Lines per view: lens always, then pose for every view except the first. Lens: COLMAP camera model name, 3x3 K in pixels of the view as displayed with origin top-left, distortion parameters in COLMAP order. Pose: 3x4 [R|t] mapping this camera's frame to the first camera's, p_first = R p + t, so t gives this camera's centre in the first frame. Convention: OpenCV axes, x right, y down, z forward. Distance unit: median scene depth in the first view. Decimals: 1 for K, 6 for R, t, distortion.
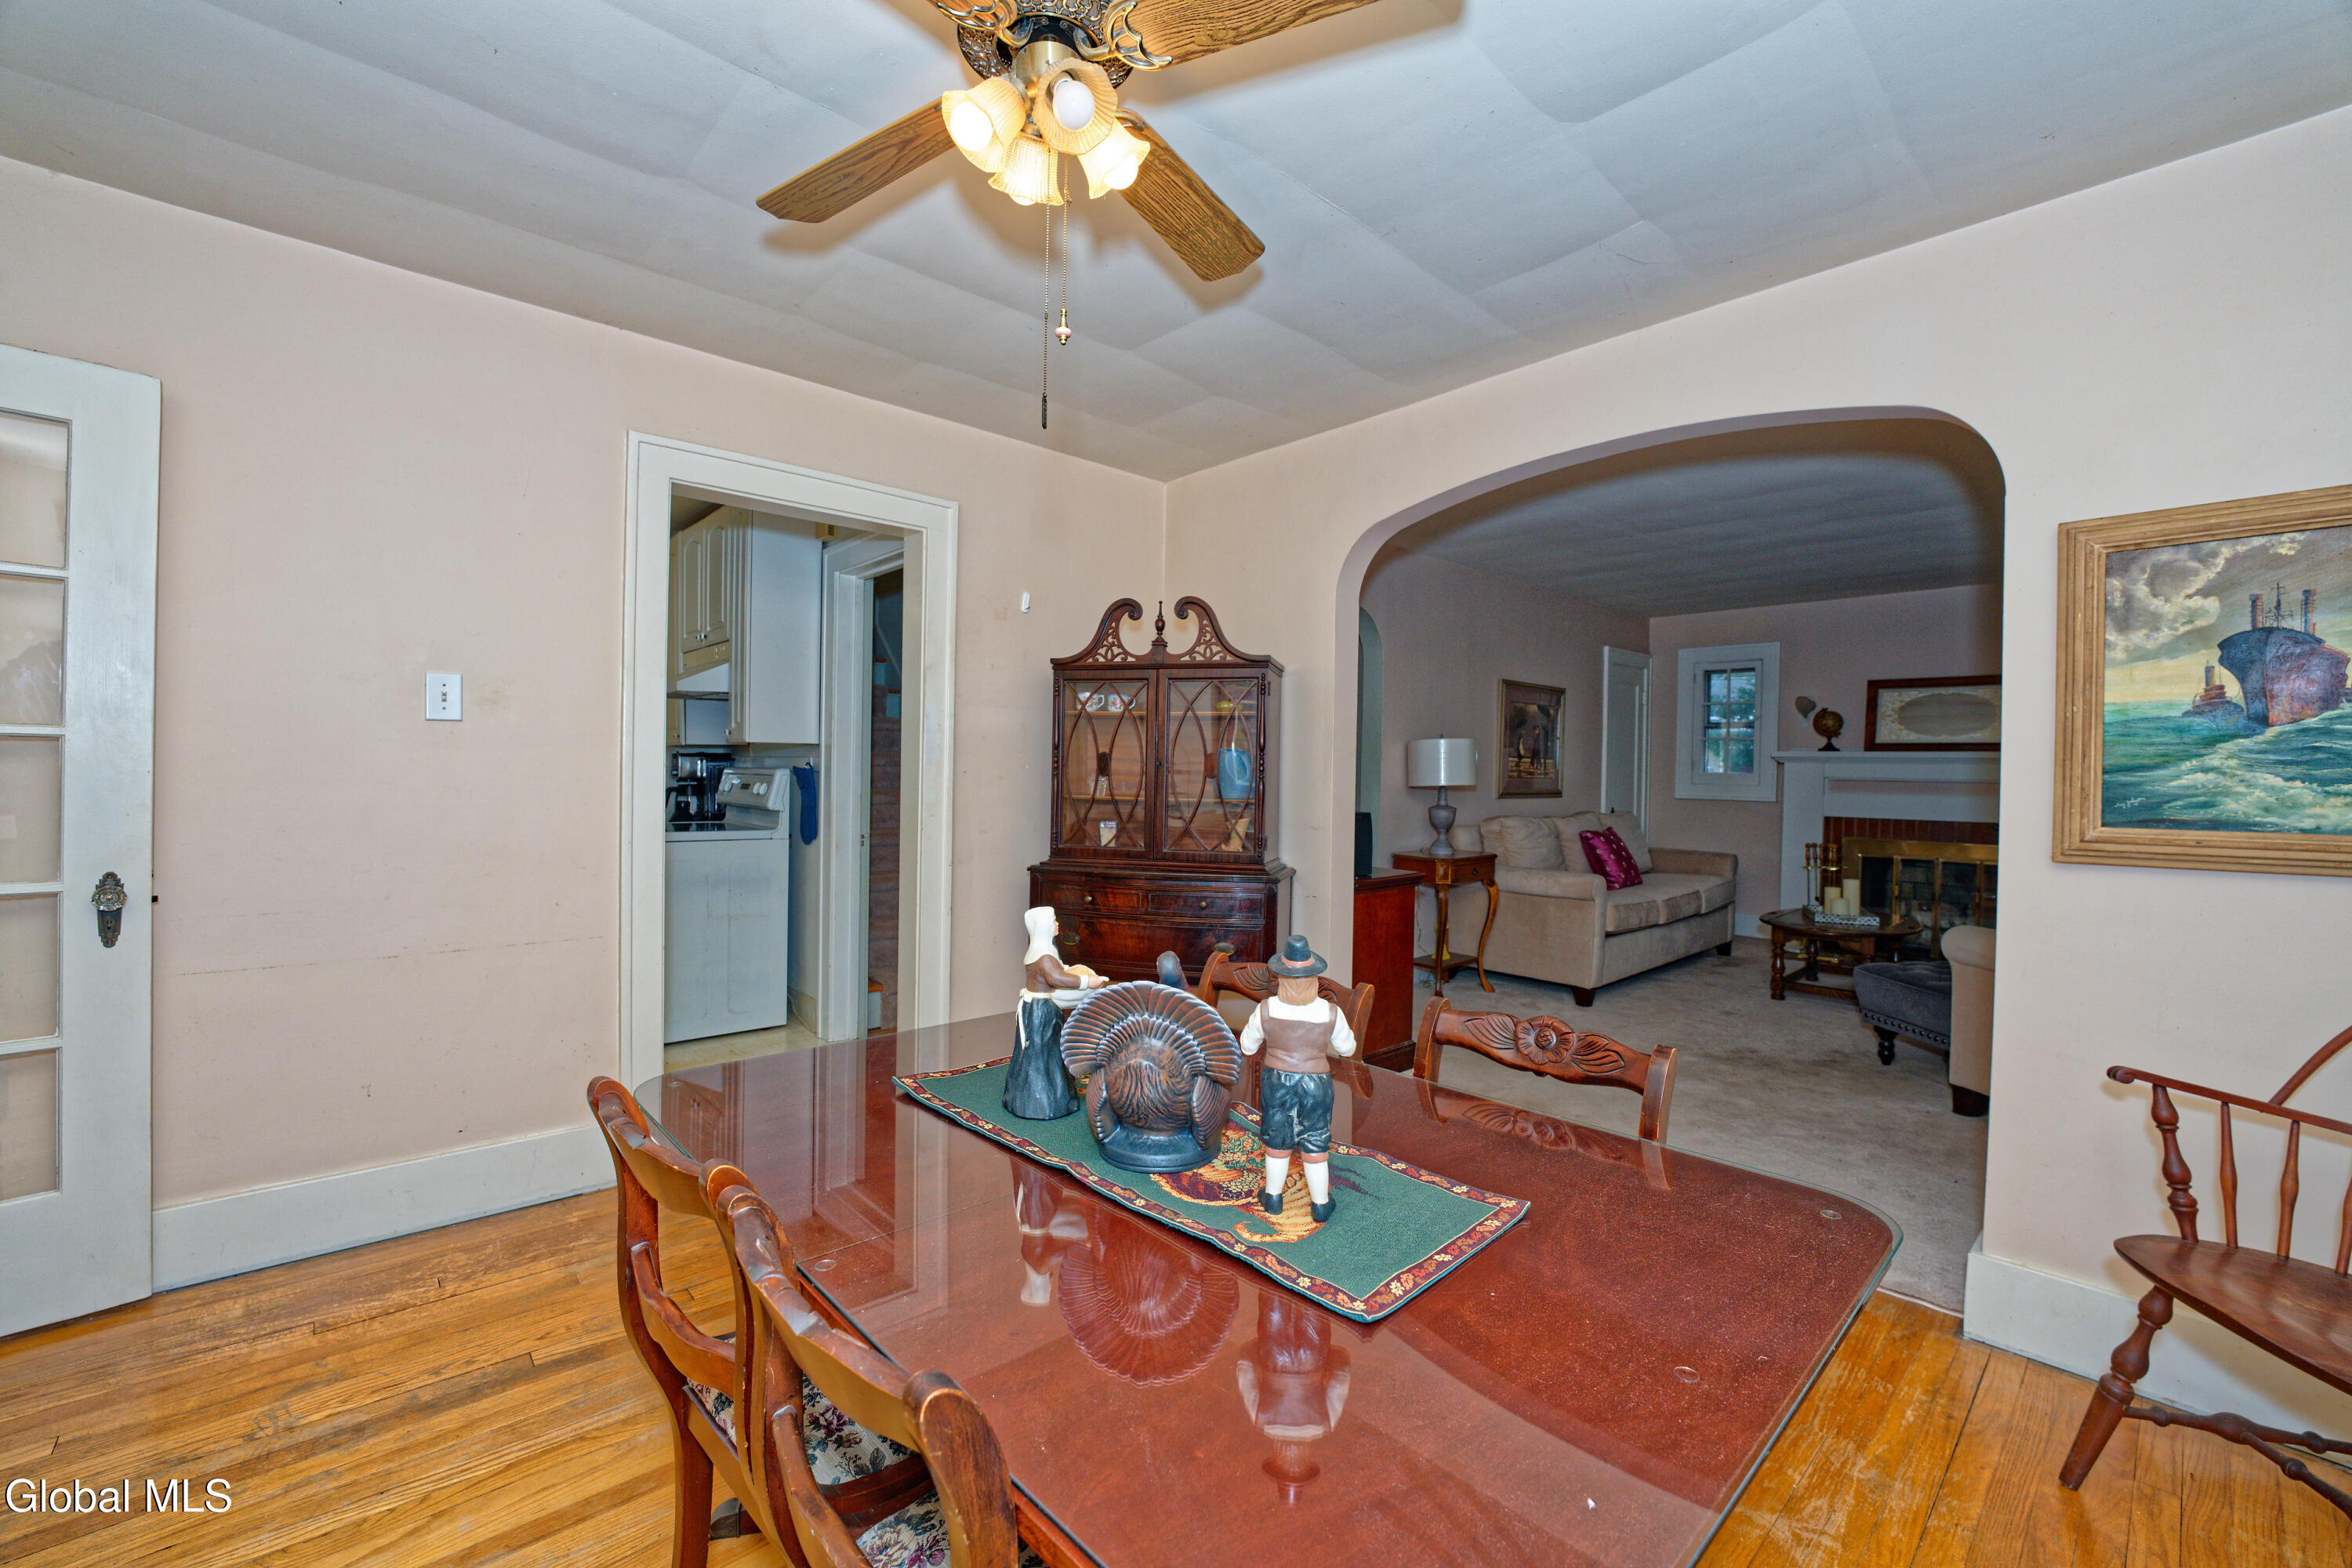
lens RADIAL K [[962.5, 0, 1176.9], [0, 962.5, 780.0], [0, 0, 1]] dist [-0.029907, 0.005140]
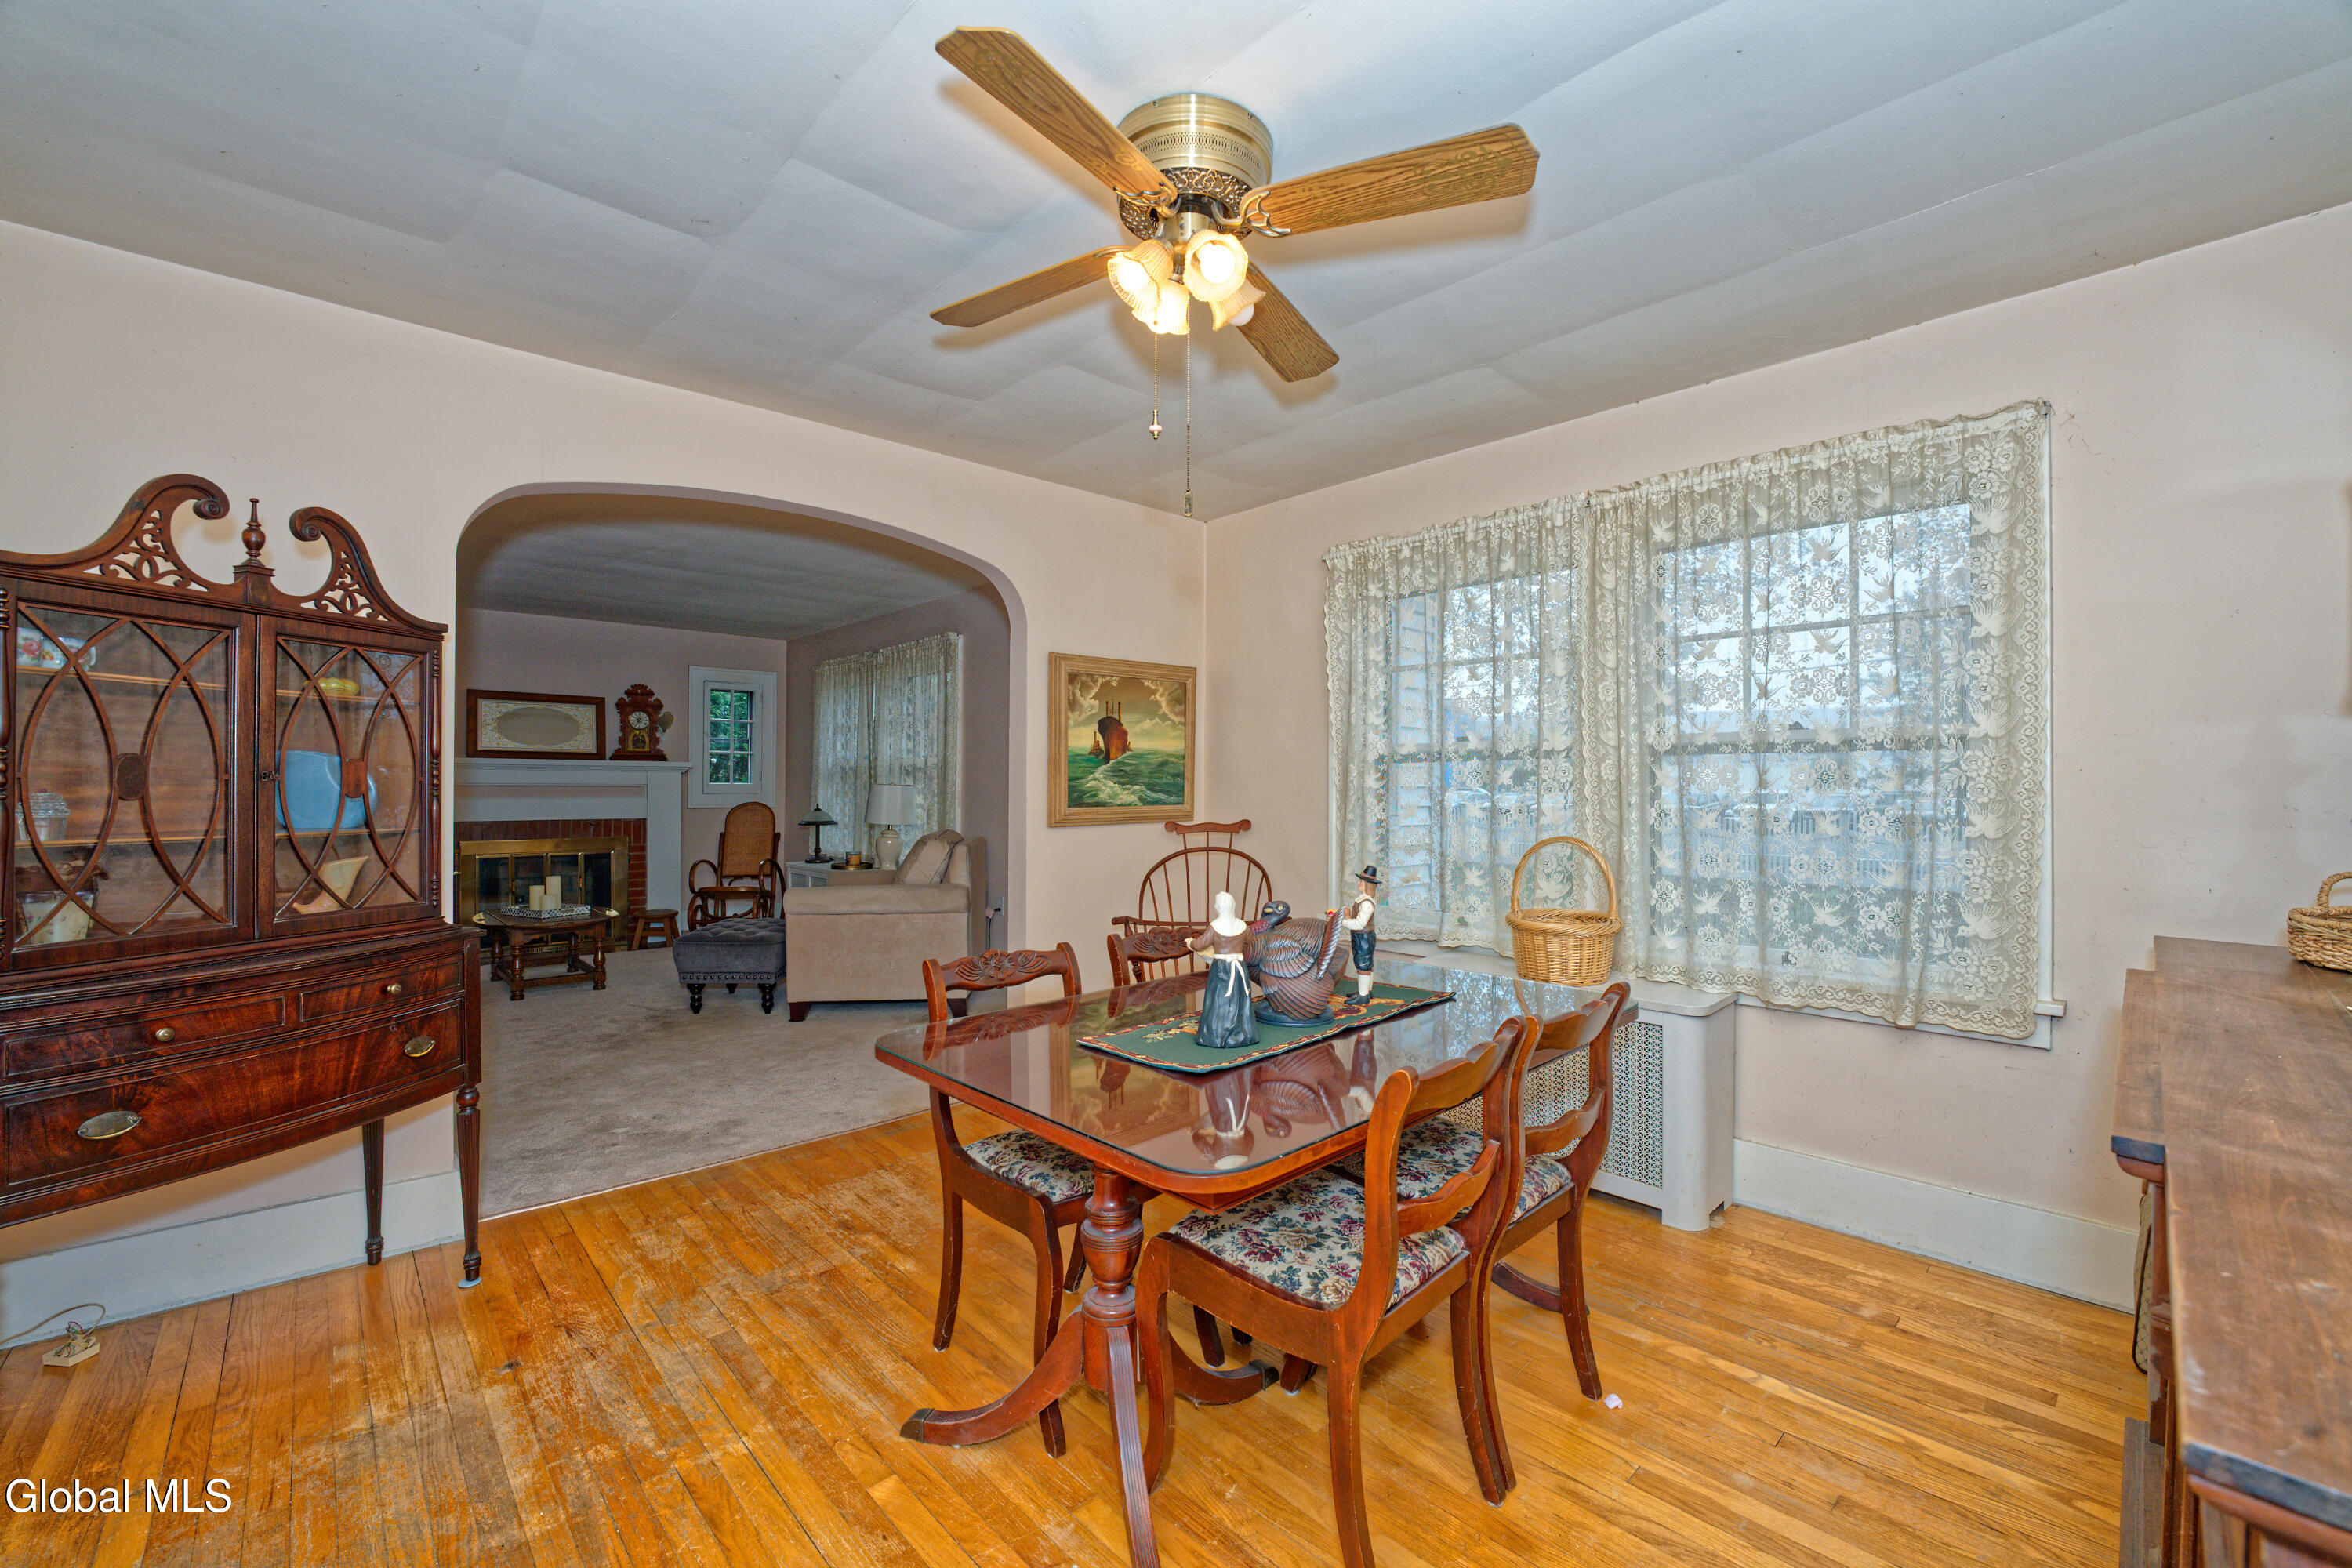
lens RADIAL K [[962.5, 0, 1169.2], [0, 962.5, 776.3], [0, 0, 1]] dist [-0.029907, 0.005140]
pose [[-0.006255, -0.004093, 0.999972, -0.587788], [0.008694, 0.999954, 0.004147, -0.013320], [-0.999943, 0.008720, -0.006219, 0.437764]]
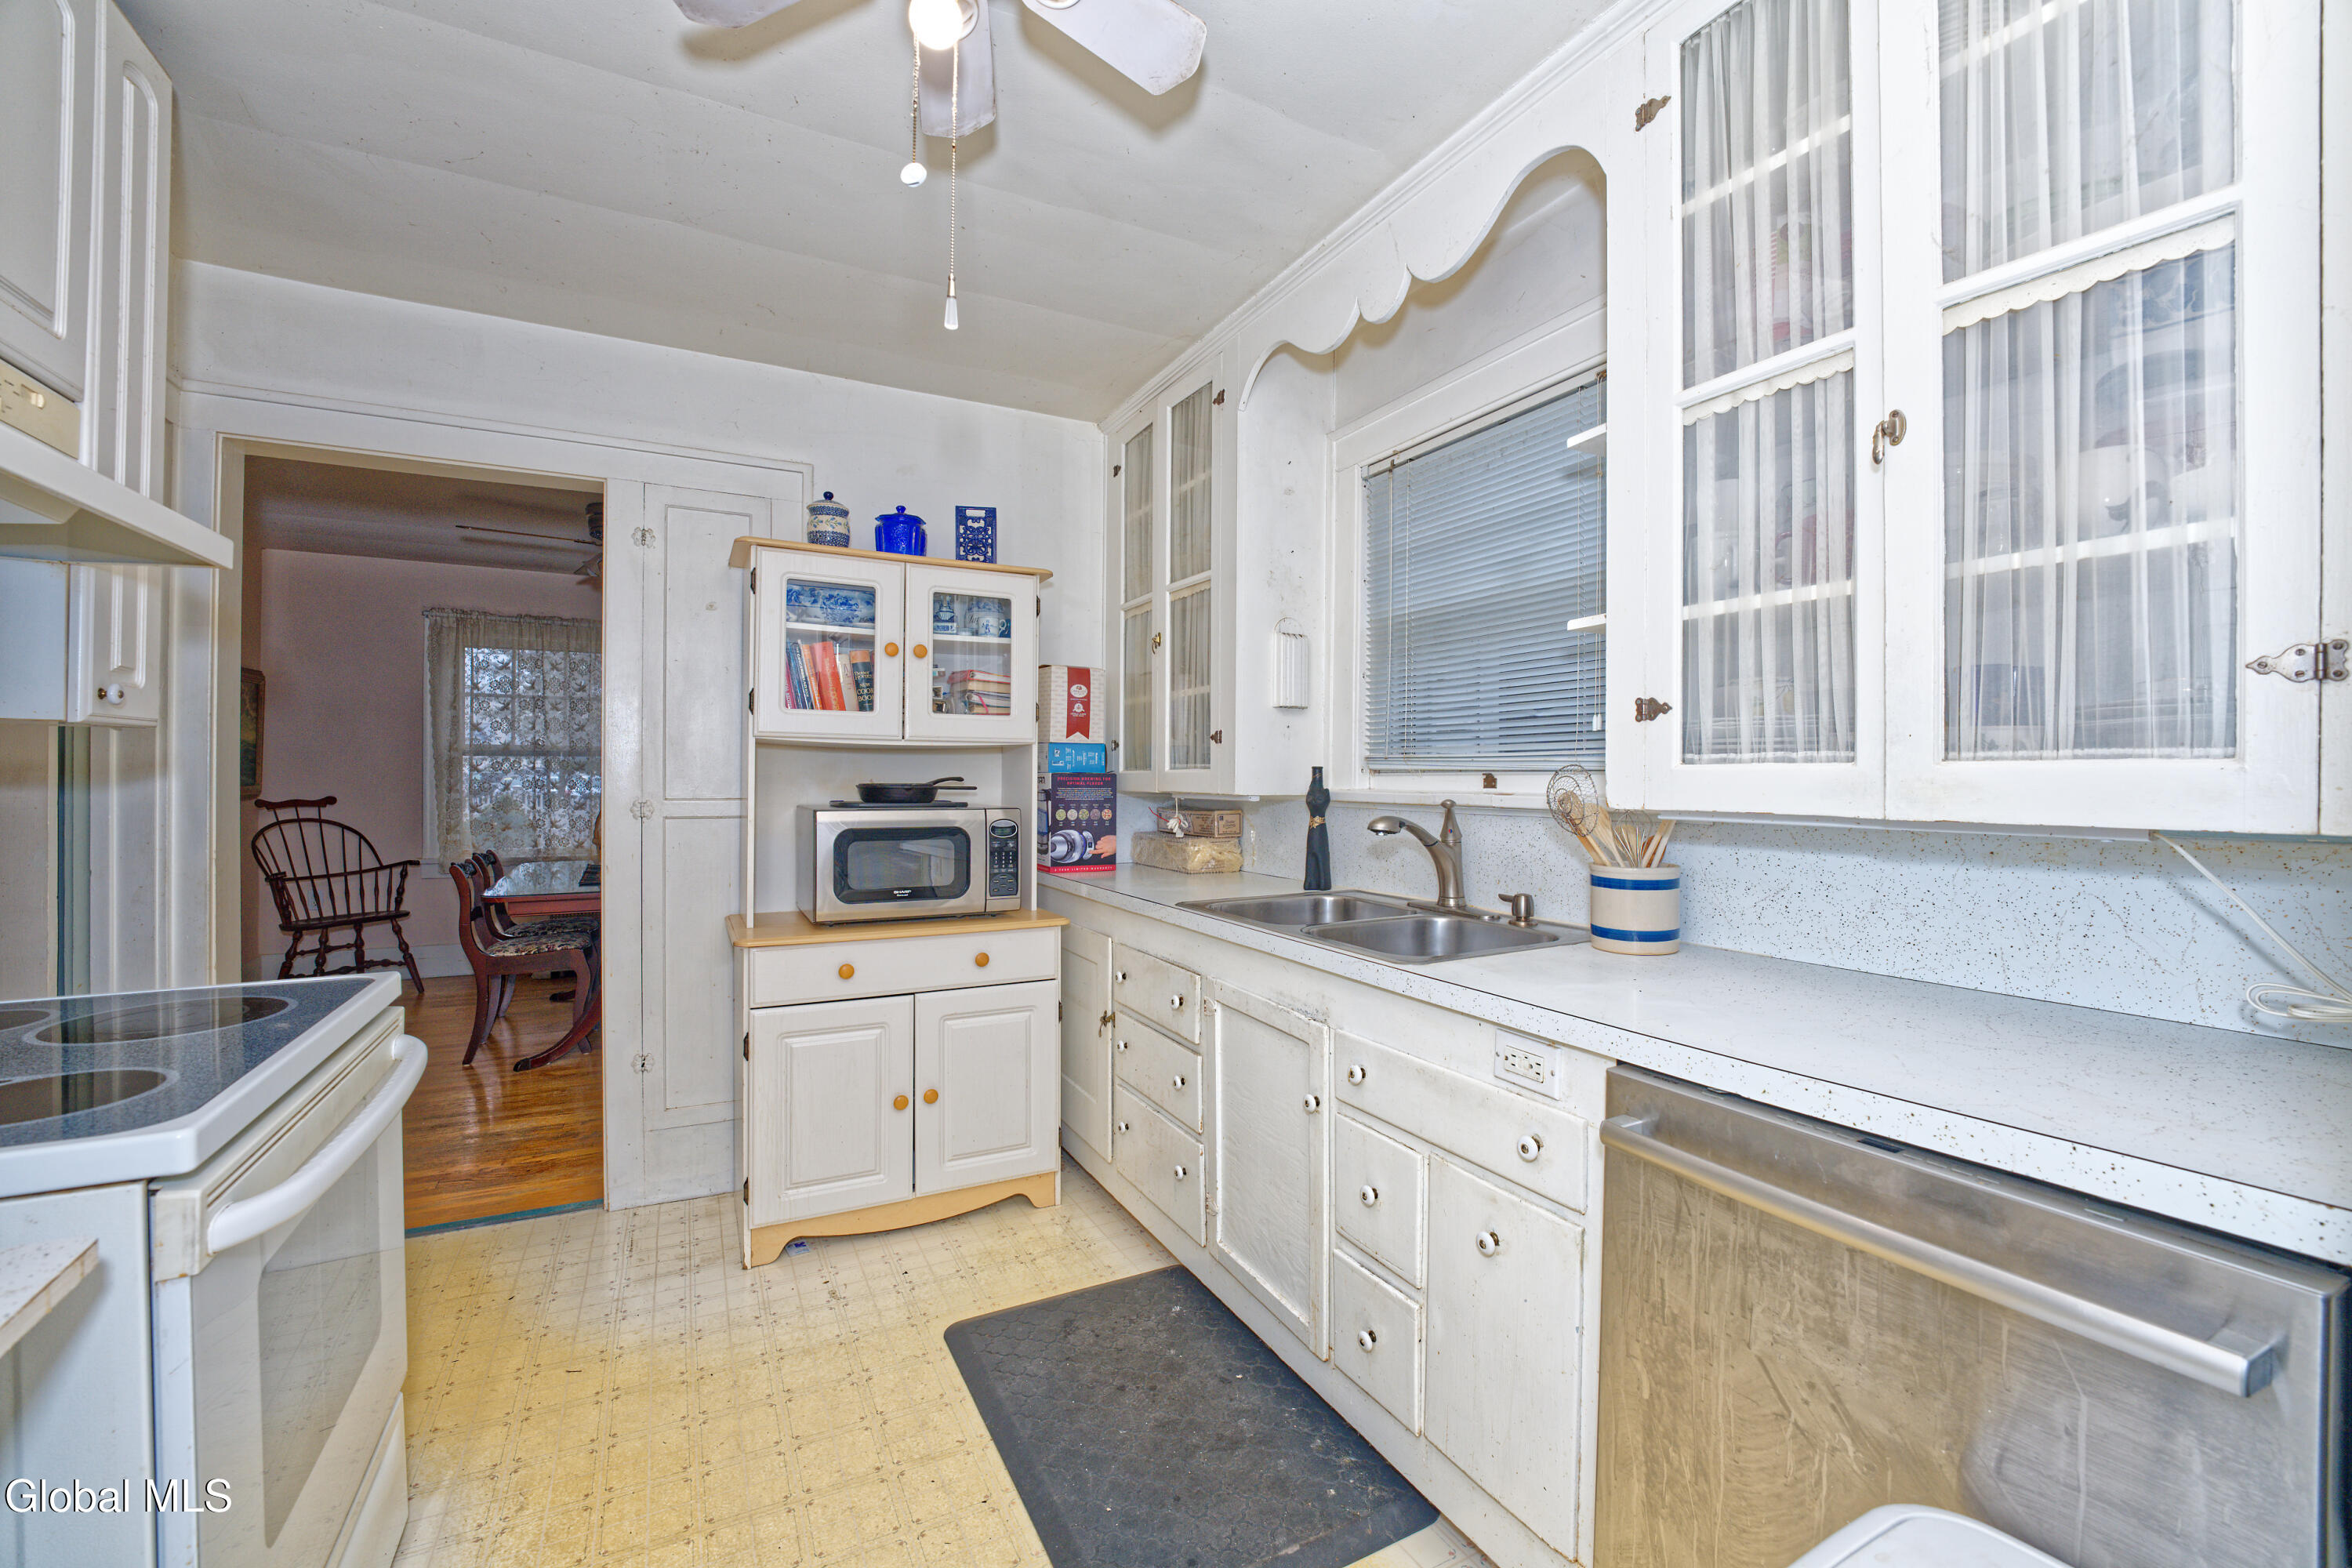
lens RADIAL K [[962.5, 0, 1170.7], [0, 962.5, 774.7], [0, 0, 1]] dist [-0.029907, 0.005140]
pose [[-0.968065, -0.021486, 0.249775, -1.094337], [-0.019295, 0.999751, 0.011218, -0.032839], [-0.249954, 0.006041, -0.968239, 1.482061]]
